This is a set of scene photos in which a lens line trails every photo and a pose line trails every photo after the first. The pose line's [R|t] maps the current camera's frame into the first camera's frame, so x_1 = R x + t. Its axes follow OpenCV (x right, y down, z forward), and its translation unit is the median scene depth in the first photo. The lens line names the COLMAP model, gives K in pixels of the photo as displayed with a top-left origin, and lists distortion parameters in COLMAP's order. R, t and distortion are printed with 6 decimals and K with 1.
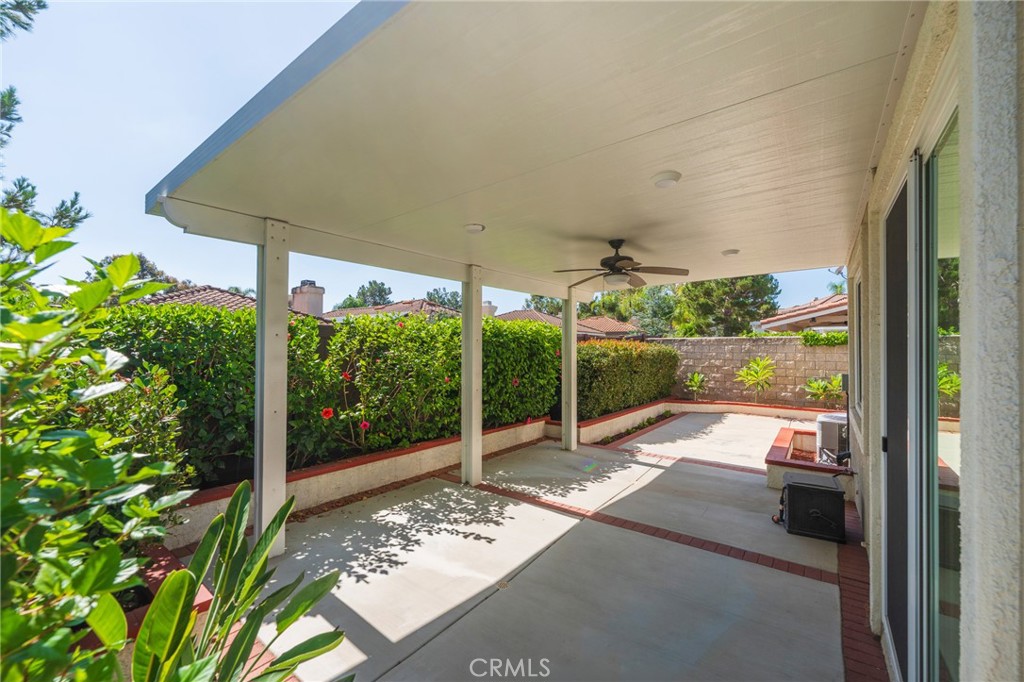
lens RADIAL K [[417.0, 0, 516.9], [0, 417.0, 343.8], [0, 0, 1]] dist [-0.001452, -0.000564]
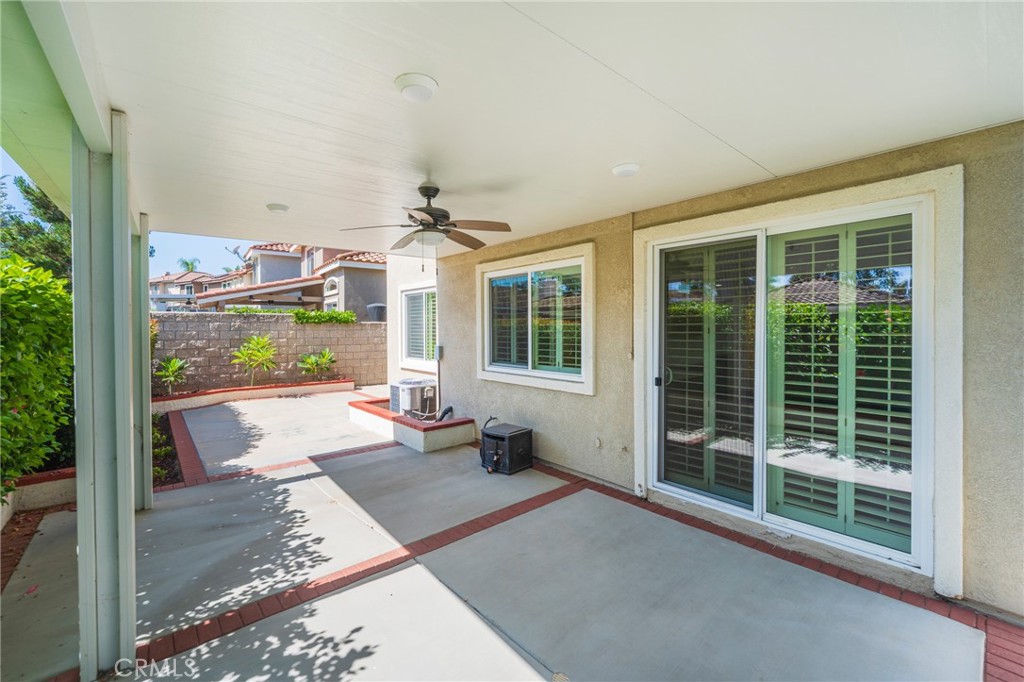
lens RADIAL K [[417.0, 0, 504.4], [0, 417.0, 335.5], [0, 0, 1]] dist [-0.001452, -0.000564]
pose [[0.221066, -0.024156, 0.974960, -0.403207], [-0.008949, 0.999601, 0.026795, 0.005360], [-0.975218, -0.014649, 0.220762, 0.552916]]
